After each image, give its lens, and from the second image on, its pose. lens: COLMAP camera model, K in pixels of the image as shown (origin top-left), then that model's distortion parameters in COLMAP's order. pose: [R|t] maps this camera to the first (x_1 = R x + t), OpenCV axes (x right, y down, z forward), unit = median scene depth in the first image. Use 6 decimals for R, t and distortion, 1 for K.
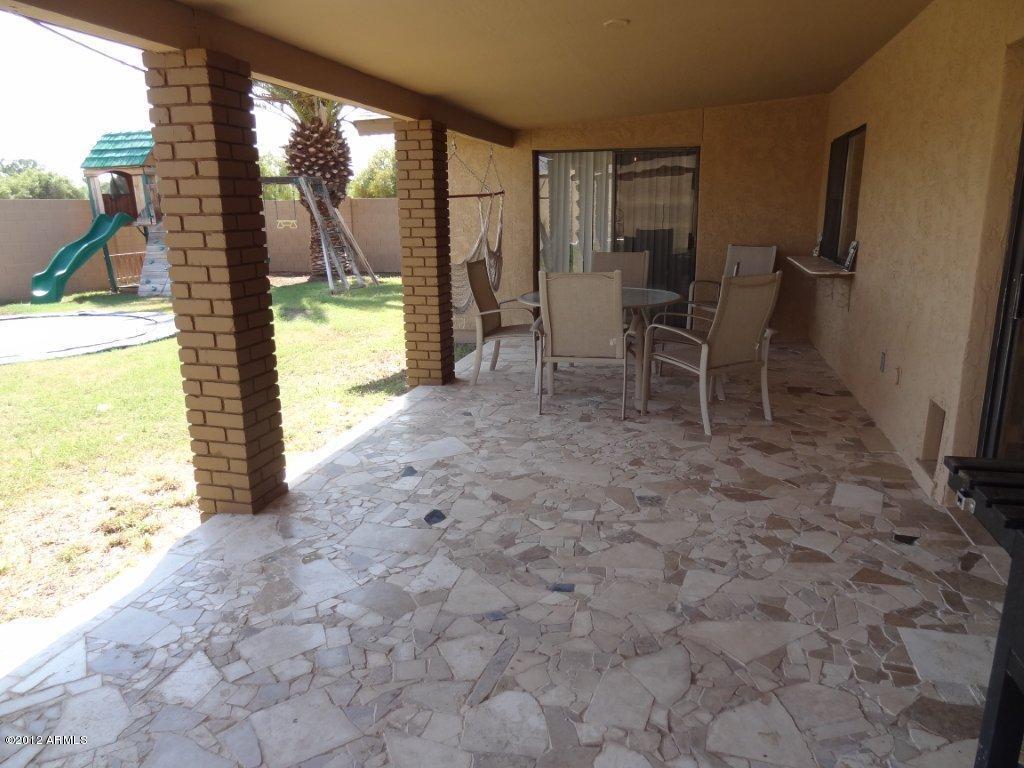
lens RADIAL K [[718.2, 0, 515.7], [0, 718.2, 383.6], [0, 0, 1]] dist [-0.000451, 0.003500]
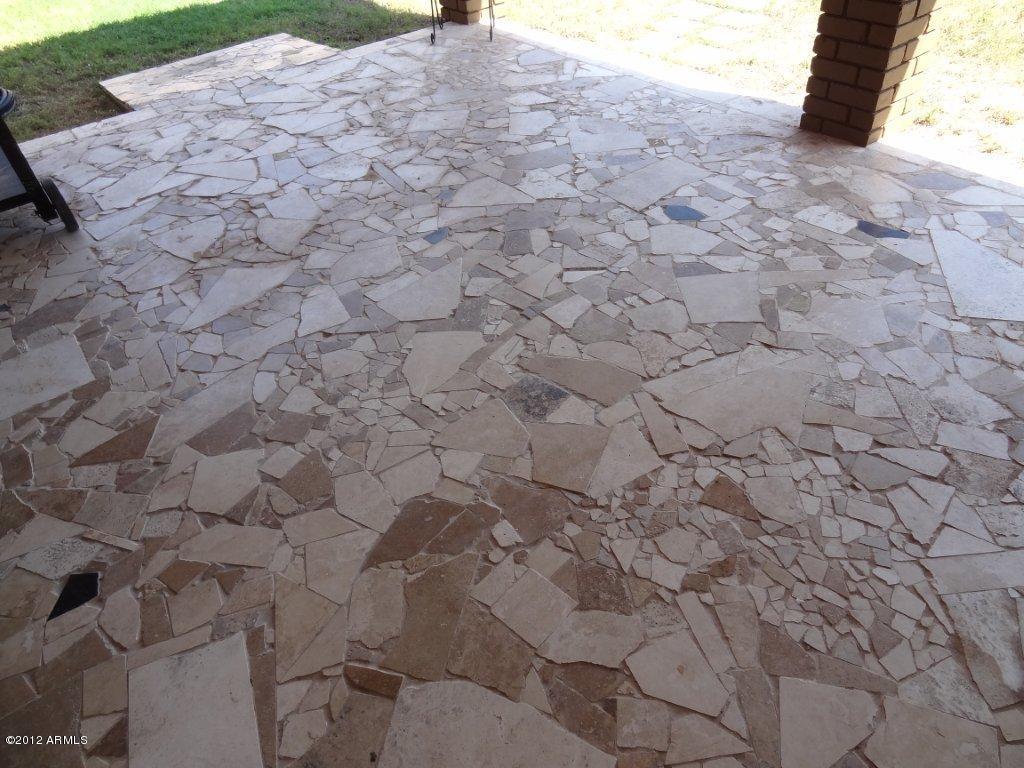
lens RADIAL K [[718.2, 0, 515.7], [0, 718.2, 383.6], [0, 0, 1]] dist [-0.000451, 0.003500]
pose [[-0.620945, 0.565377, -0.542933, 0.577933], [-0.098687, 0.630746, 0.769688, -0.298680], [0.777617, 0.531514, -0.335863, 1.410358]]
